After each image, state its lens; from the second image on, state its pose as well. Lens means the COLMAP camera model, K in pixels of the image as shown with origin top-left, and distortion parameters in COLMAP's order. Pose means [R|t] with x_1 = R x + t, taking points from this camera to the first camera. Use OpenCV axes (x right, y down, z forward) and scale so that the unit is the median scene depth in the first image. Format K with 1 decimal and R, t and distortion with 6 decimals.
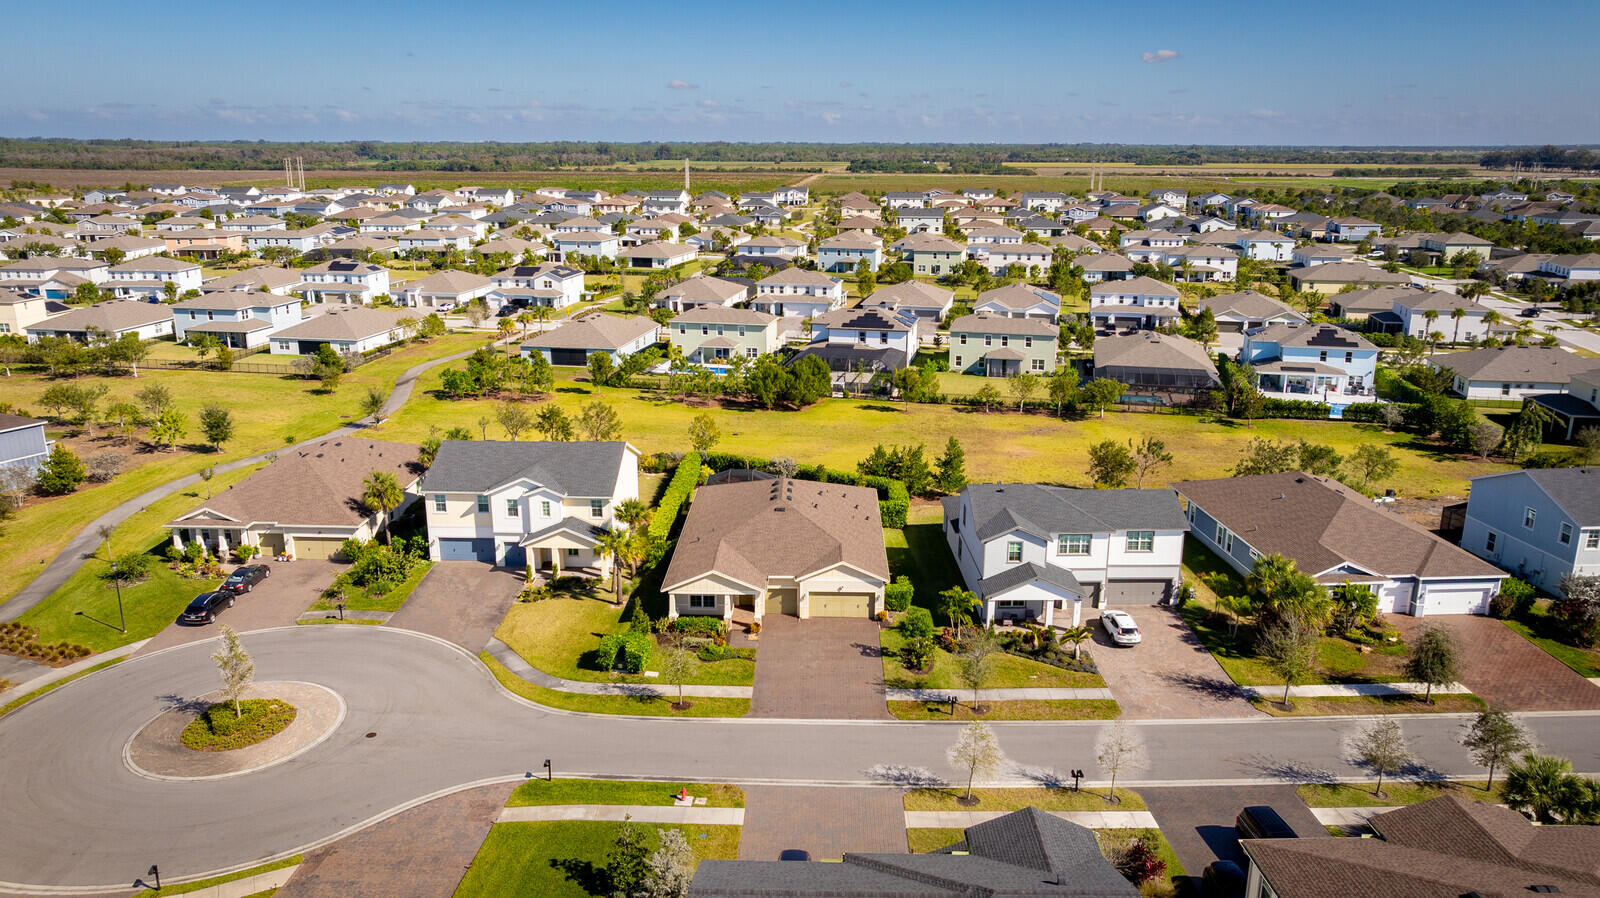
lens RADIAL K [[1104.3, 0, 803.7], [0, 1104.3, 494.2], [0, 0, 1]] dist [0.001112, 0.007080]
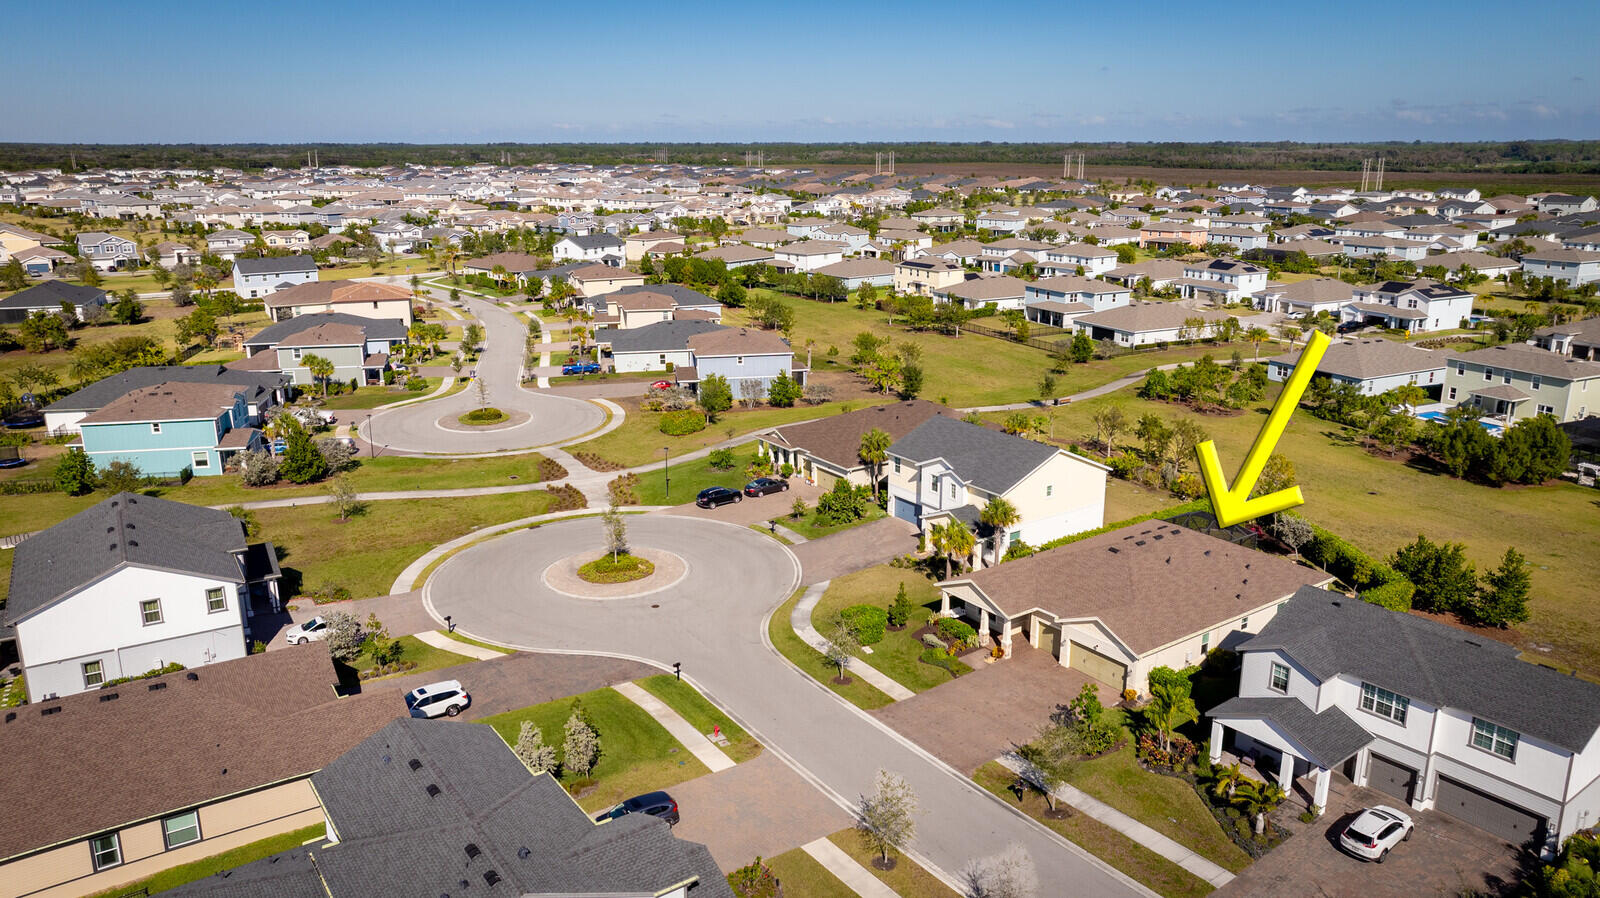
lens RADIAL K [[1123.9, 0, 800.0], [0, 1123.9, 449.0], [0, 0, 1]] dist [-0.024892, 0.048007]
pose [[0.595920, 0.207927, -0.775658, 0.544898], [-0.240242, 0.967822, 0.074867, -0.076679], [0.766265, 0.141731, 0.626697, 0.231114]]
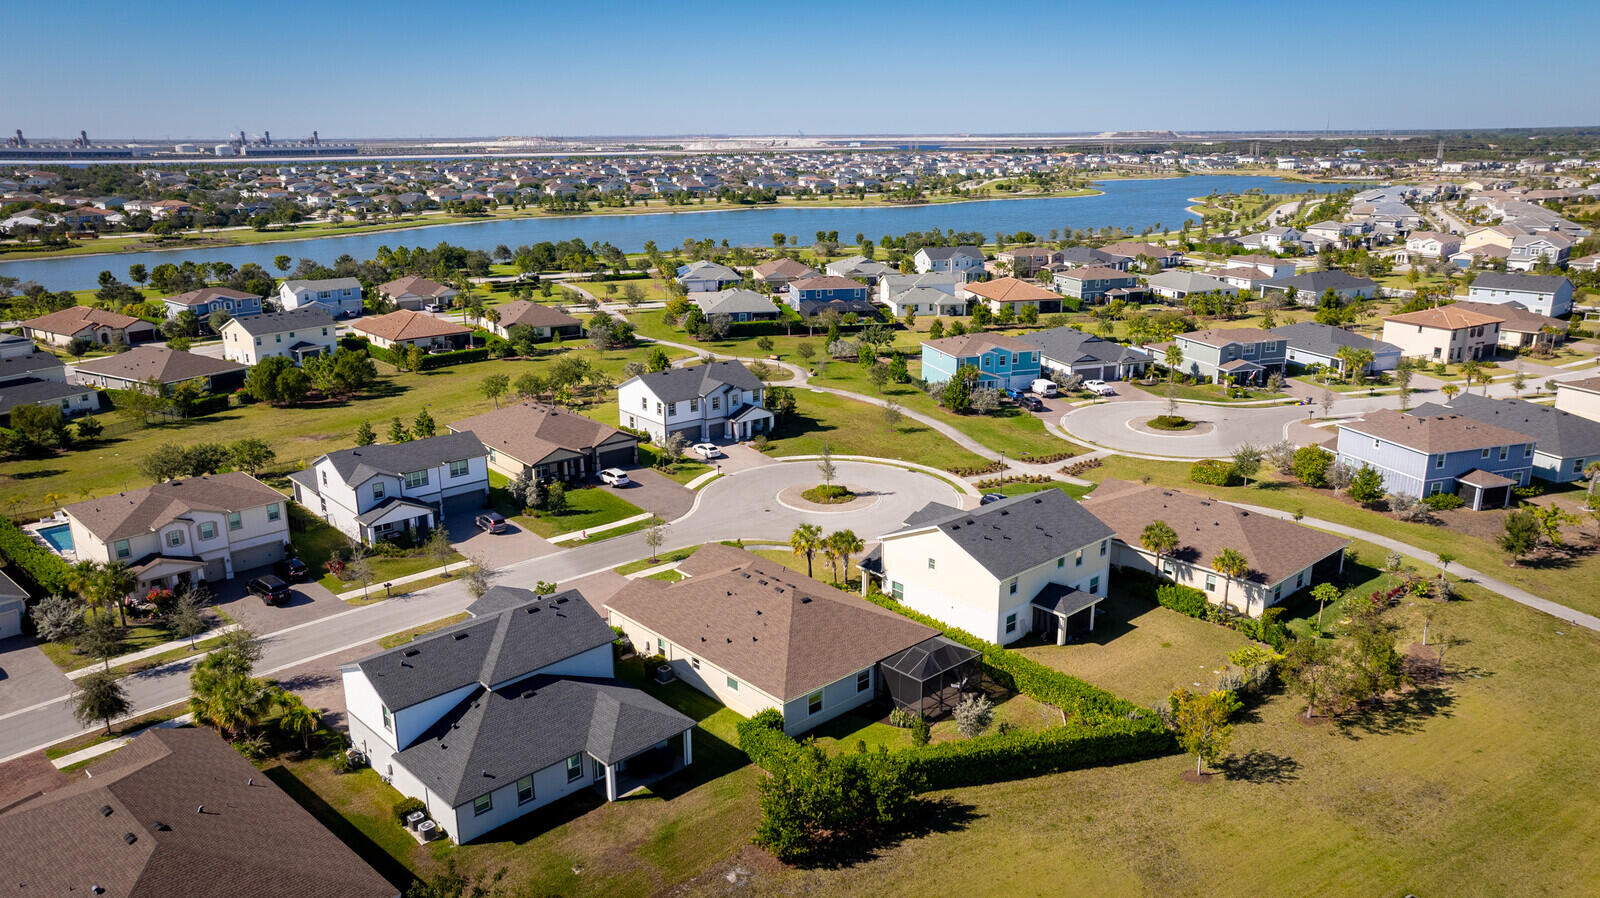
lens RADIAL K [[1123.9, 0, 800.0], [0, 1123.9, 449.0], [0, 0, 1]] dist [-0.024892, 0.048007]
pose [[-0.730721, 0.187170, -0.656517, 0.630916], [-0.201284, 0.859860, 0.469176, -0.614873], [0.652328, 0.474983, -0.590643, 1.685121]]
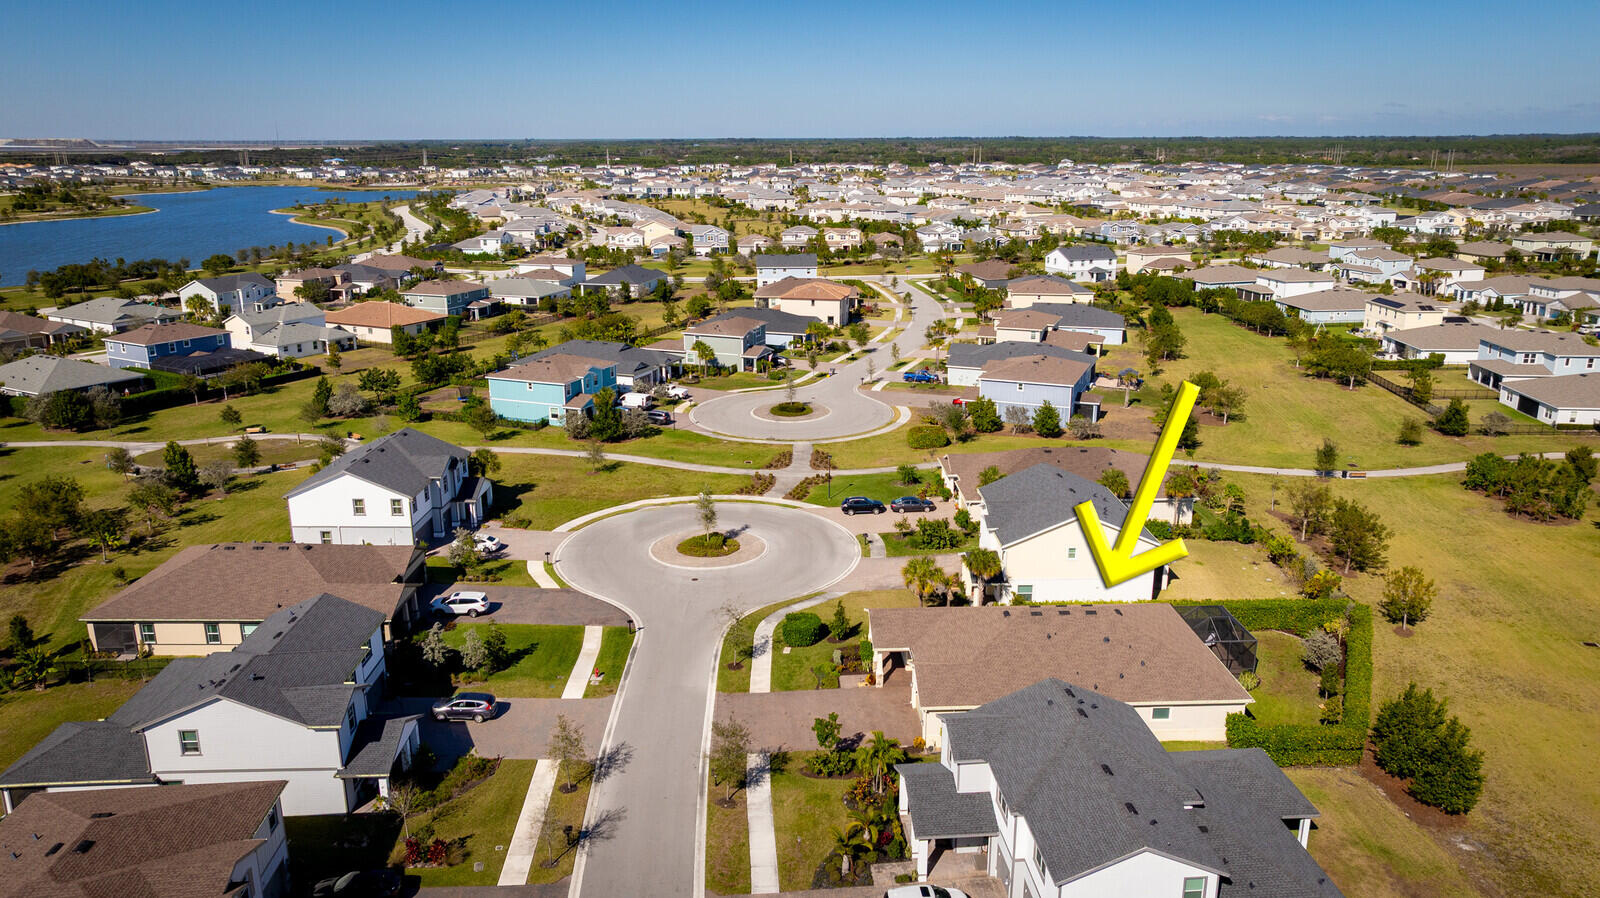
lens RADIAL K [[1114.7, 0, 793.1], [0, 1114.7, 468.8], [0, 0, 1]] dist [-0.042405, 0.077453]
pose [[0.055014, 0.282089, -0.957810, 0.867801], [-0.298493, 0.920042, 0.253822, -0.294937], [0.952825, 0.271936, 0.134817, 0.705271]]
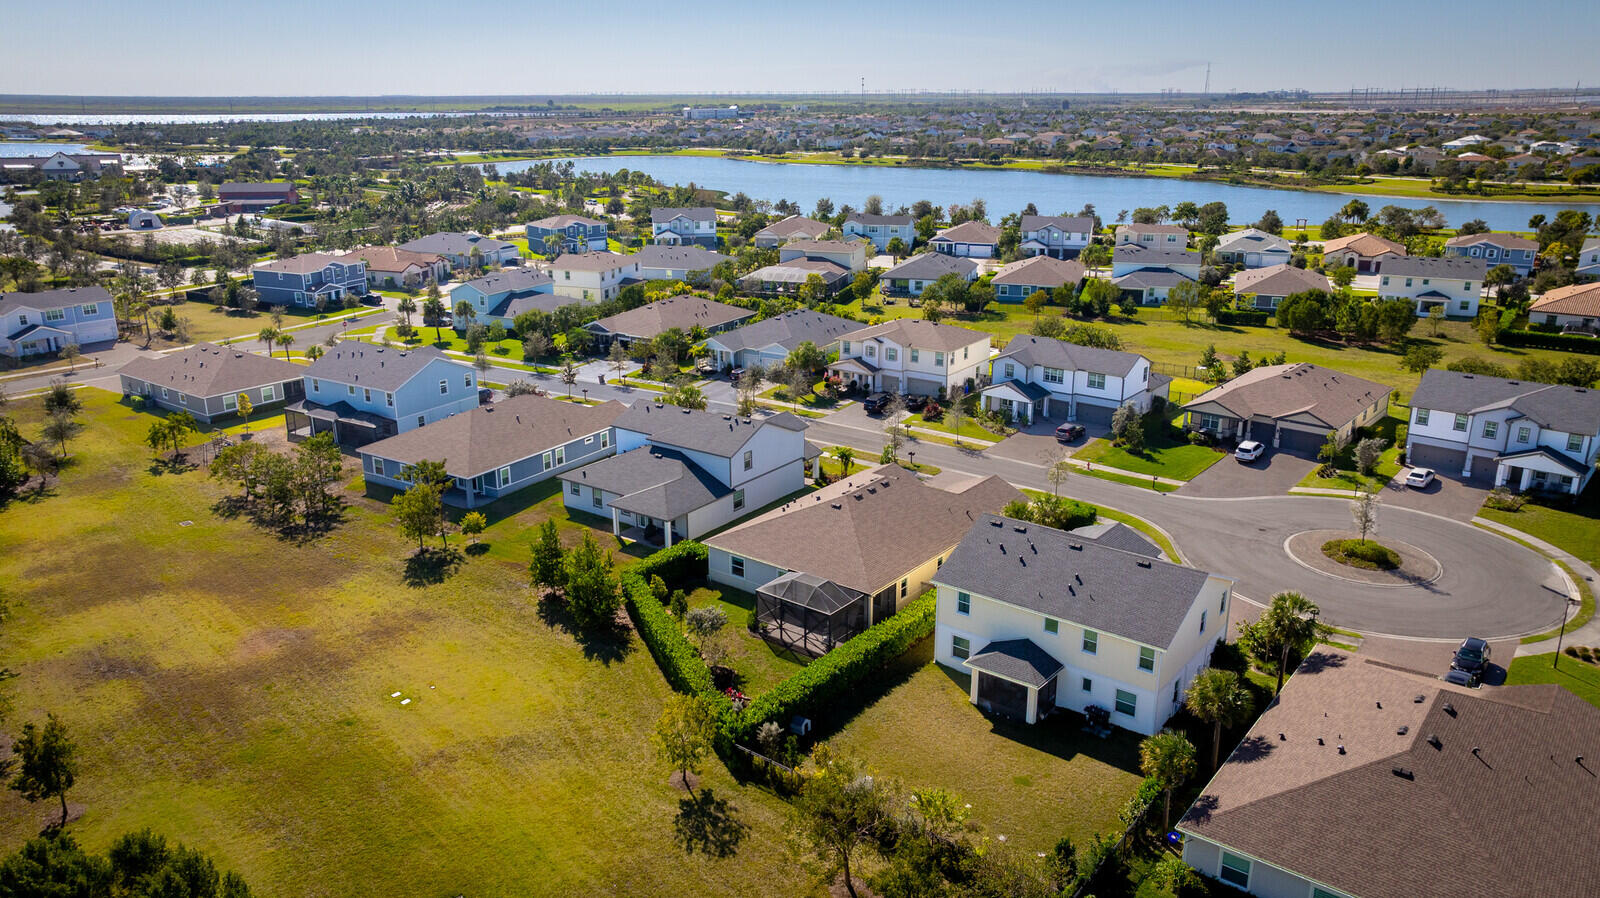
lens RADIAL K [[1144.6, 0, 800.0], [0, 1144.6, 449.0], [0, 0, 1]] dist [-0.033240, 0.057193]
pose [[-0.791358, -0.180075, 0.584231, -0.628029], [0.187416, 0.838166, 0.512204, -0.623059], [-0.581918, 0.514831, -0.629540, 1.824226]]
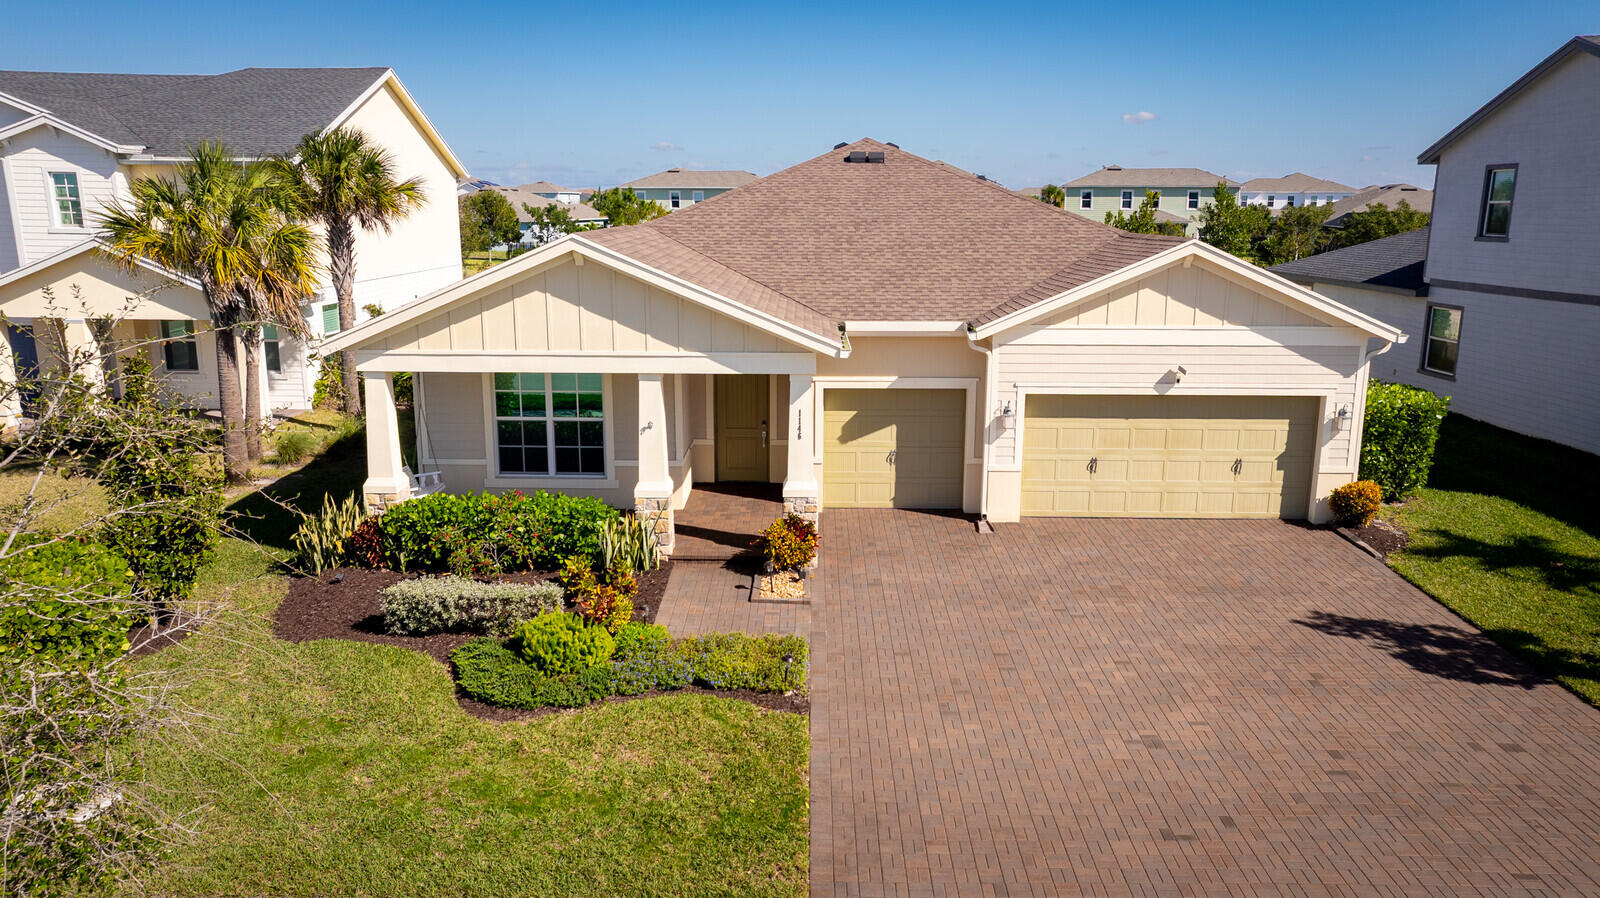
lens RADIAL K [[1123.9, 0, 800.0], [0, 1123.9, 449.0], [0, 0, 1]] dist [-0.024892, 0.048007]
pose [[0.999970, -0.001498, 0.007538, -0.041763], [0.002185, 0.995758, -0.091983, 0.117781], [-0.007369, 0.091997, 0.995732, 0.765255]]
